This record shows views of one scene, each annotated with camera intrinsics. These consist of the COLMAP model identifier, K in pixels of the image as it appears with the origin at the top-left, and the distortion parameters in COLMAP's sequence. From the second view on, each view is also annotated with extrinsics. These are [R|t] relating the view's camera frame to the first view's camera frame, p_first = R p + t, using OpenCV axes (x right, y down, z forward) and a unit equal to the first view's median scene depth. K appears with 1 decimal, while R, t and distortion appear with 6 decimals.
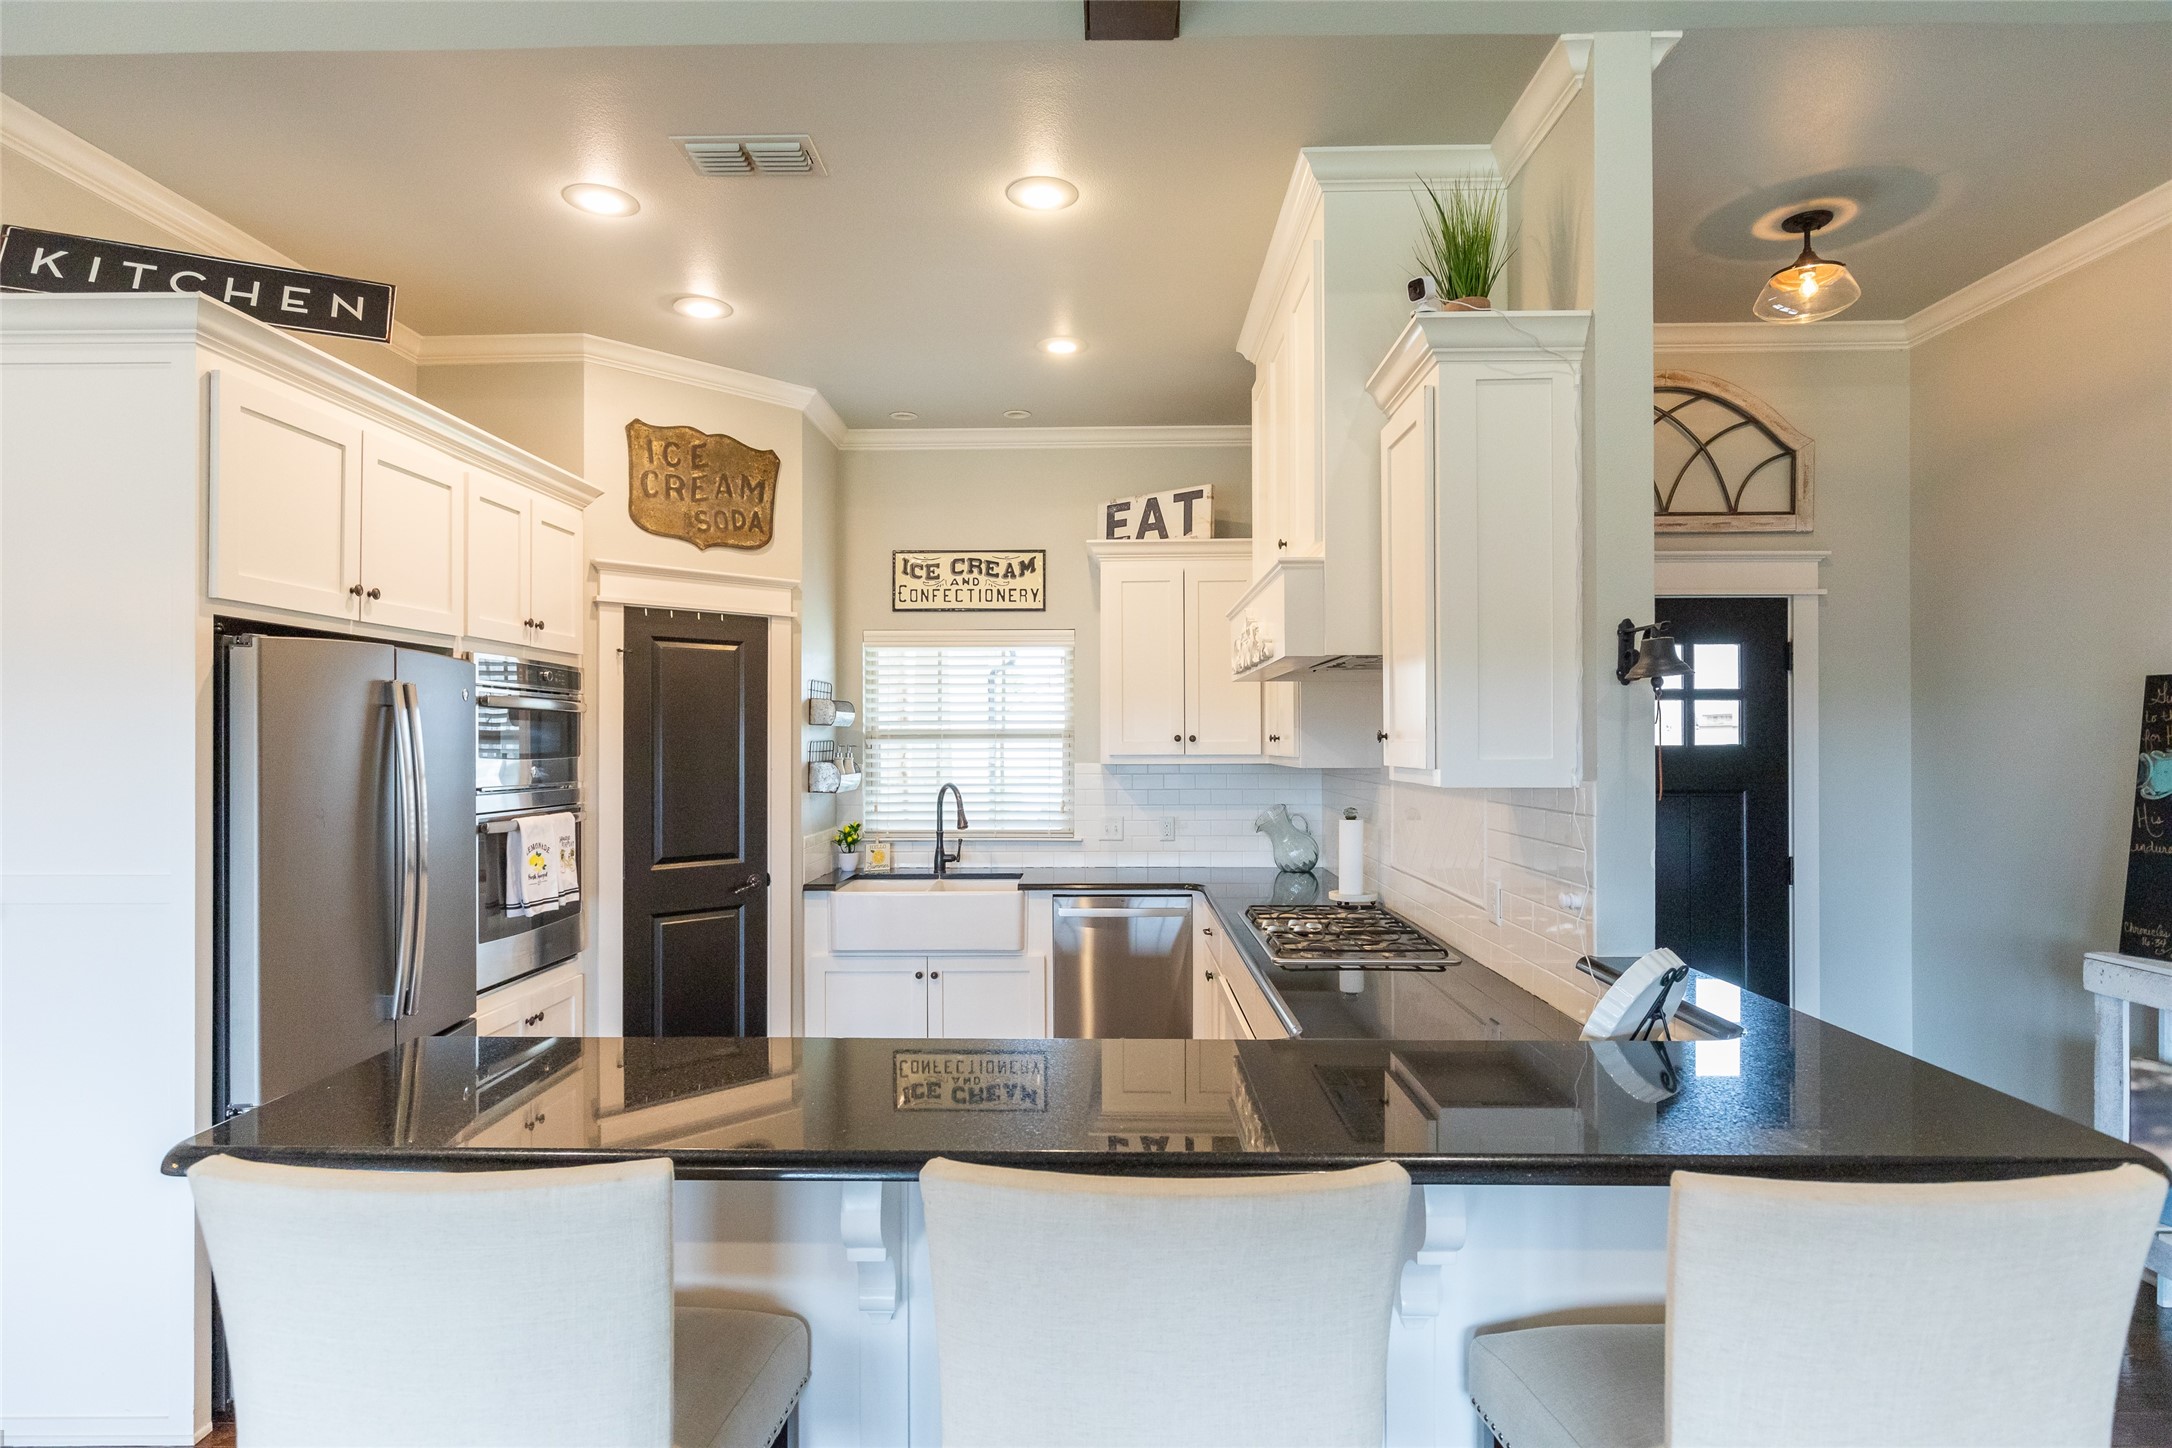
lens RADIAL K [[1156.0, 0, 1083.7], [0, 1156.0, 729.3], [0, 0, 1]] dist [0.000672, 0.000130]
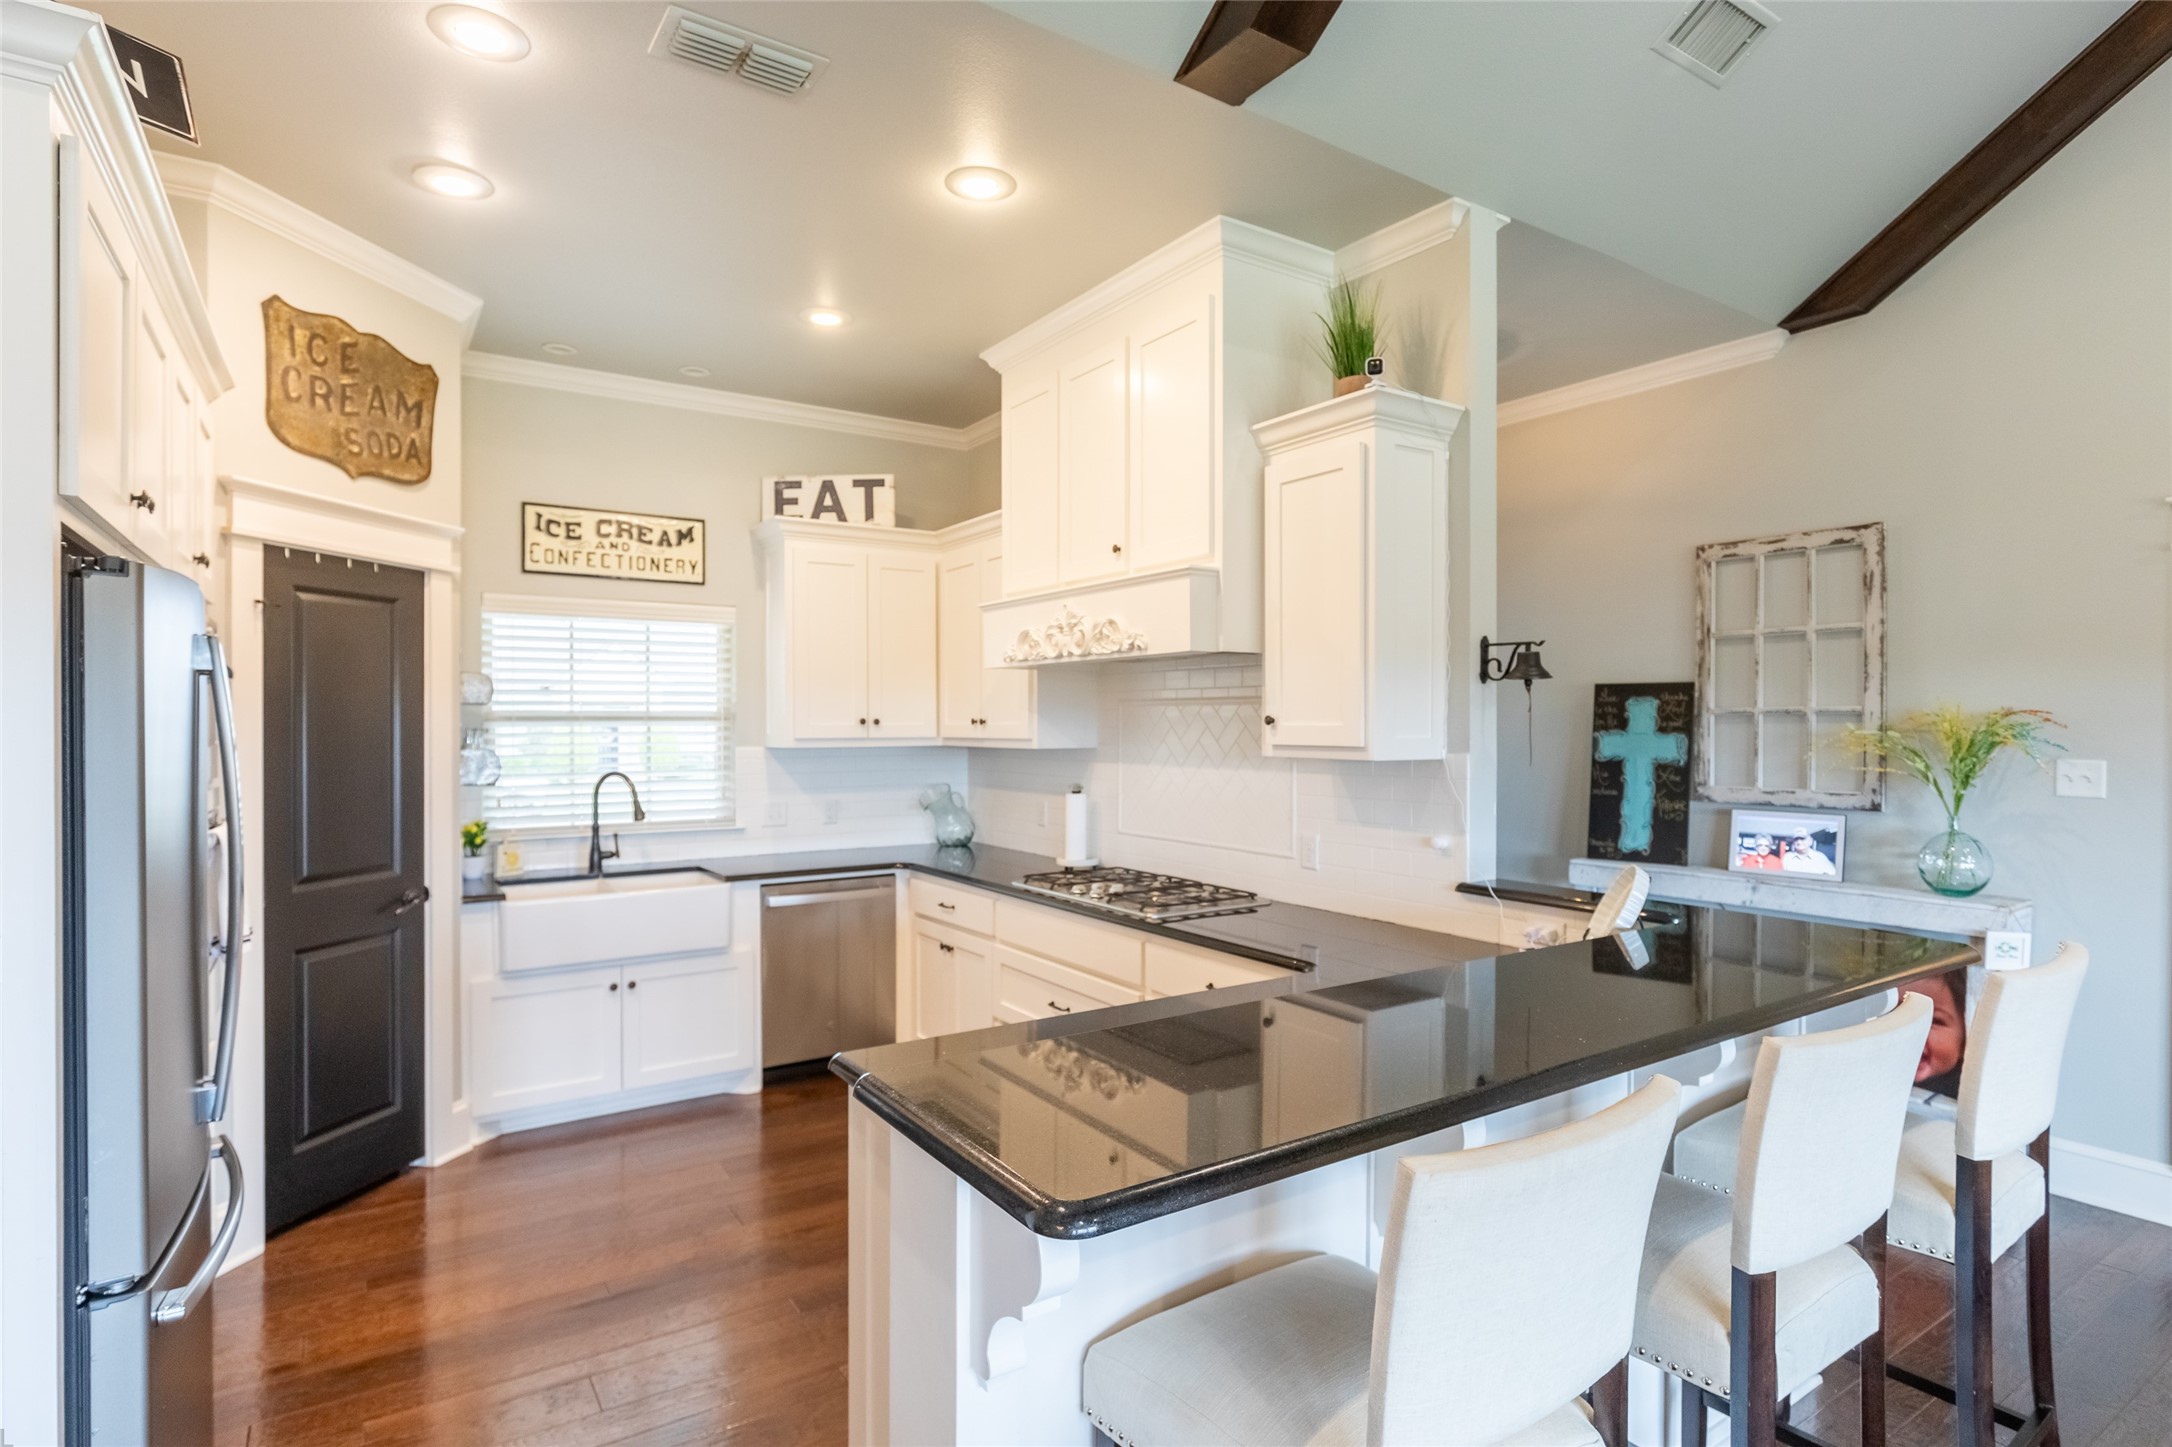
lens RADIAL K [[1115.8, 0, 1091.3], [0, 1115.8, 725.6], [0, 0, 1]] dist [-0.001701, -0.001460]
pose [[0.817198, 0.000618, 0.576357, -0.322042], [-0.006715, 0.999942, 0.008447, 0.001778], [-0.576318, -0.010773, 0.817155, 0.086228]]
